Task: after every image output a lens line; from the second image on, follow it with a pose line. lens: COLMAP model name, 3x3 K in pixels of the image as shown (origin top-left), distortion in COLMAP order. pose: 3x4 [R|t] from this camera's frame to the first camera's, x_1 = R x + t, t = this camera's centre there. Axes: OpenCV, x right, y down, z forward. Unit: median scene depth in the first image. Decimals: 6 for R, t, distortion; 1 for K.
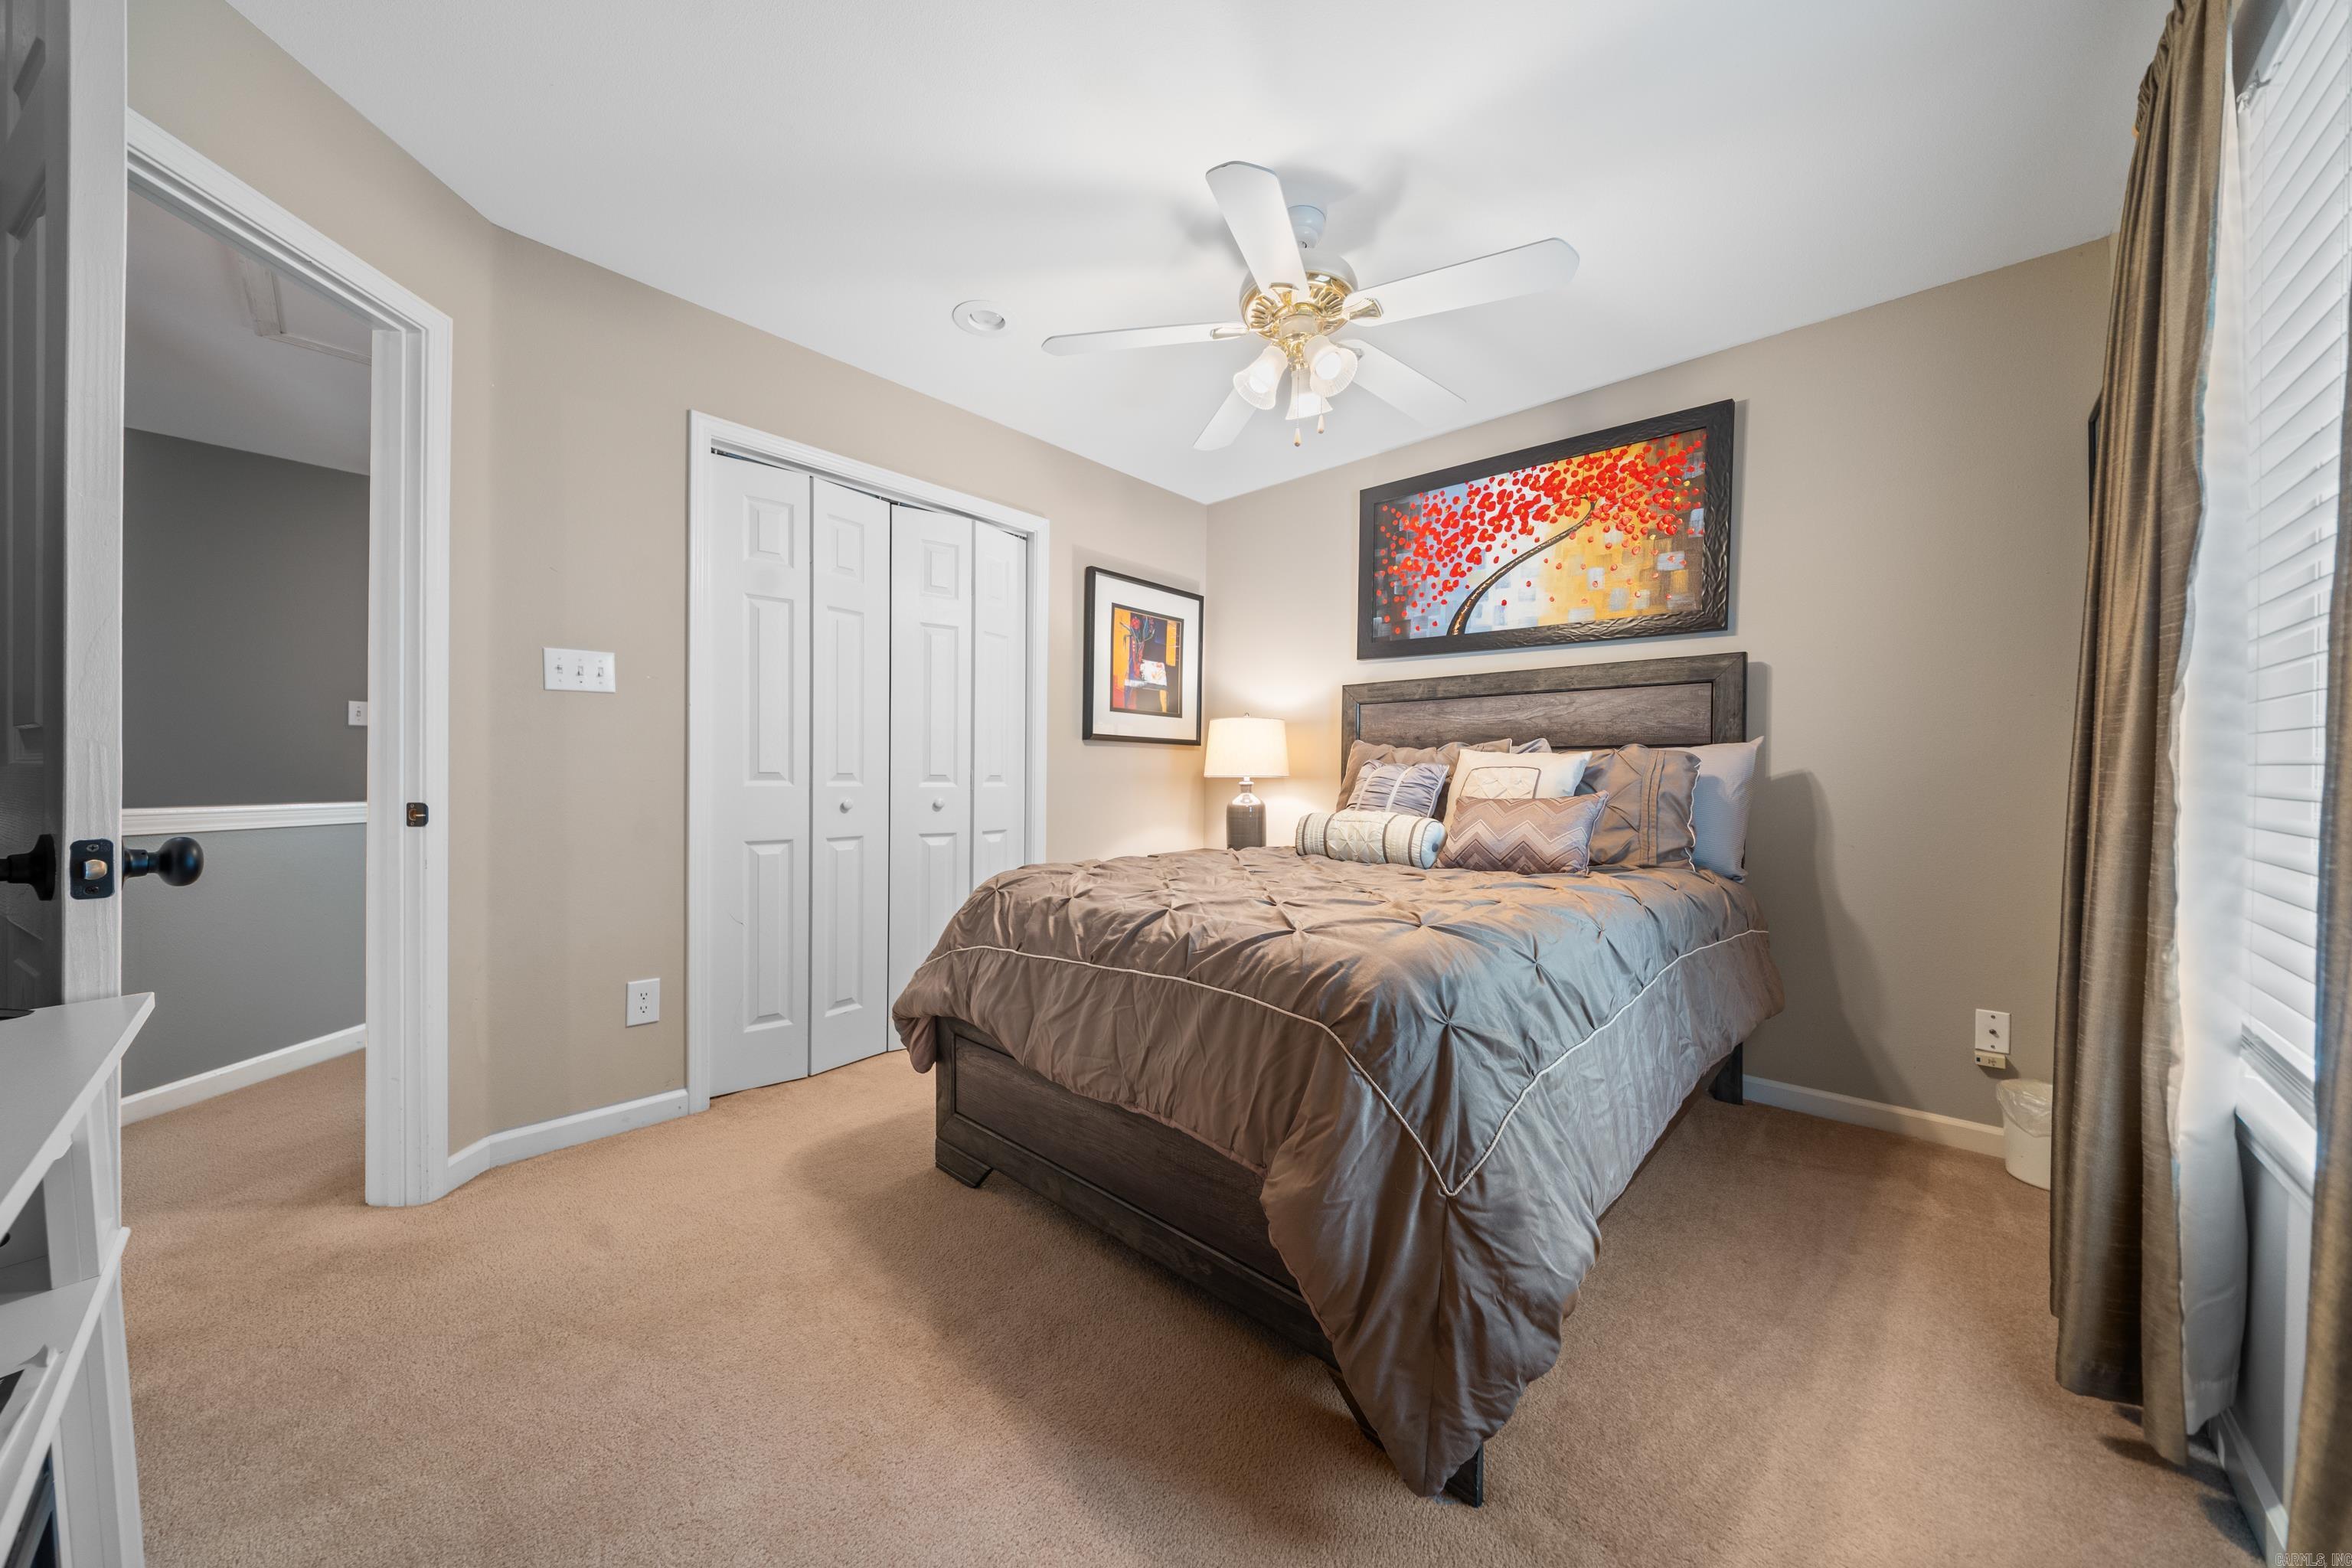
lens RADIAL K [[805.2, 0, 1168.9], [0, 805.2, 776.4], [0, 0, 1]] dist [-0.002409, -0.000130]
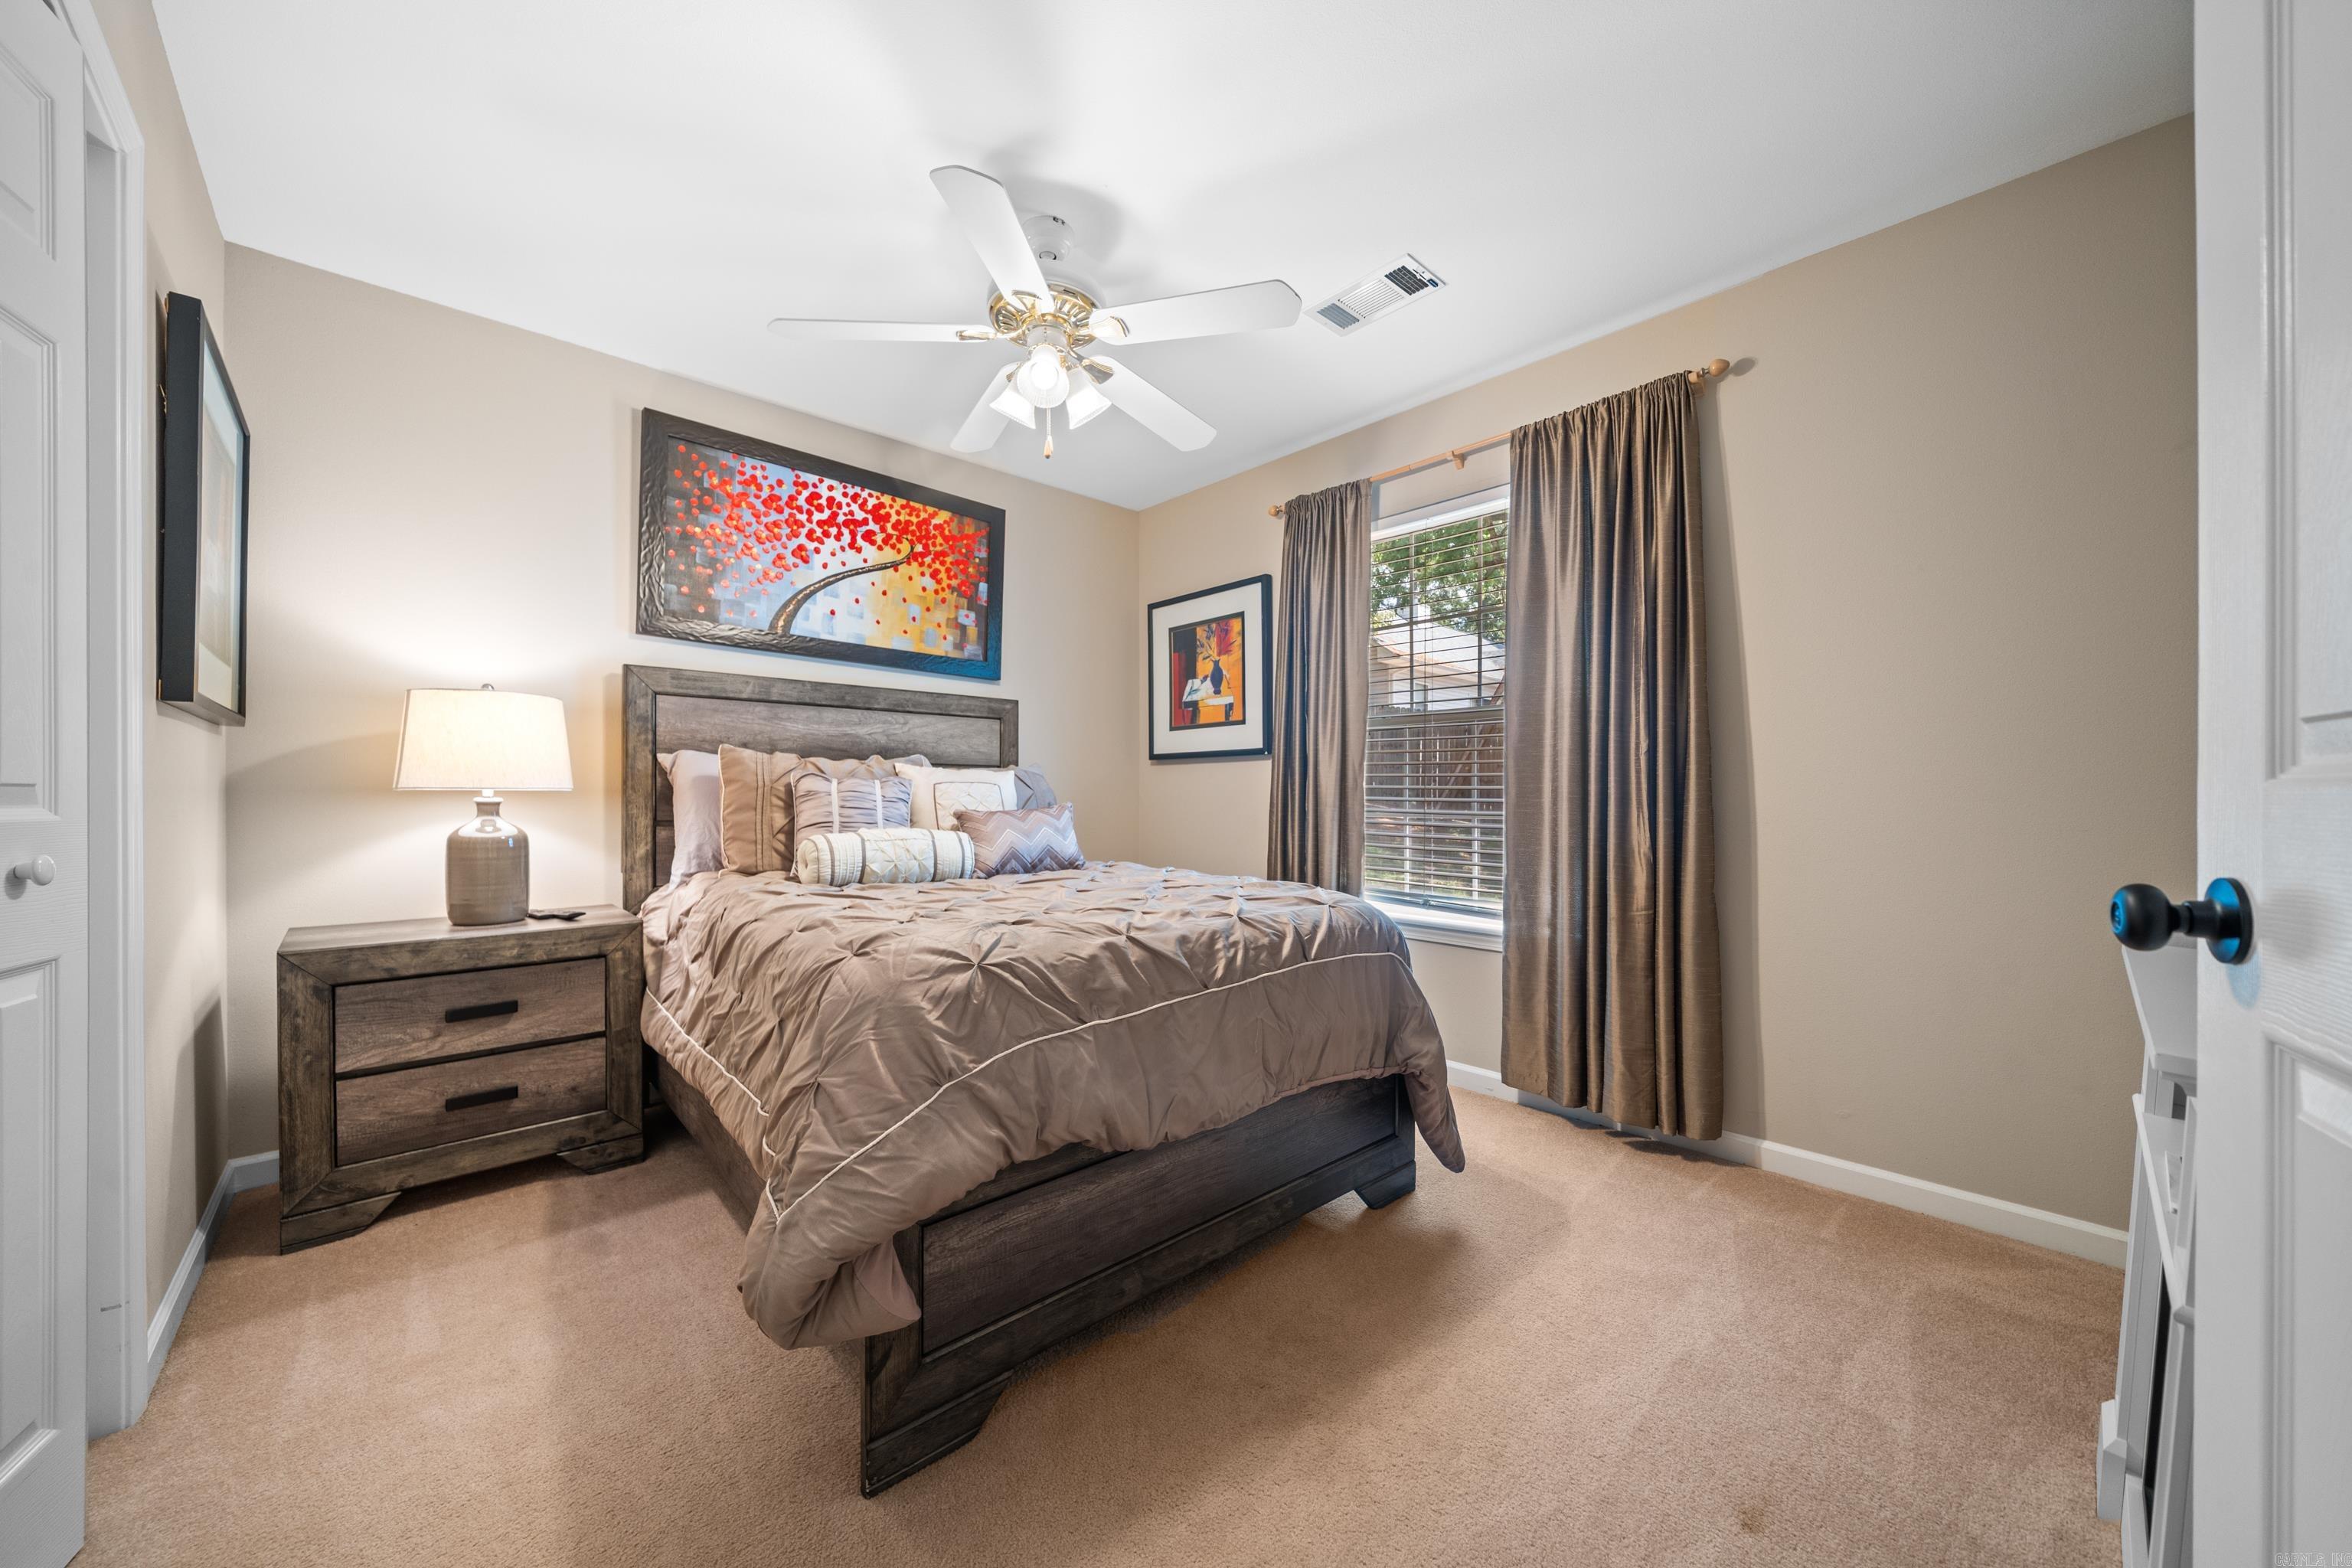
lens RADIAL K [[844.4, 0, 1170.6], [0, 844.4, 794.5], [0, 0, 1]] dist [-0.000905, -0.000050]
pose [[0.087630, -0.003305, 0.996148, -0.577528], [-0.003557, 0.999987, 0.003631, 0.000180], [-0.996147, -0.003862, 0.087617, 0.507032]]
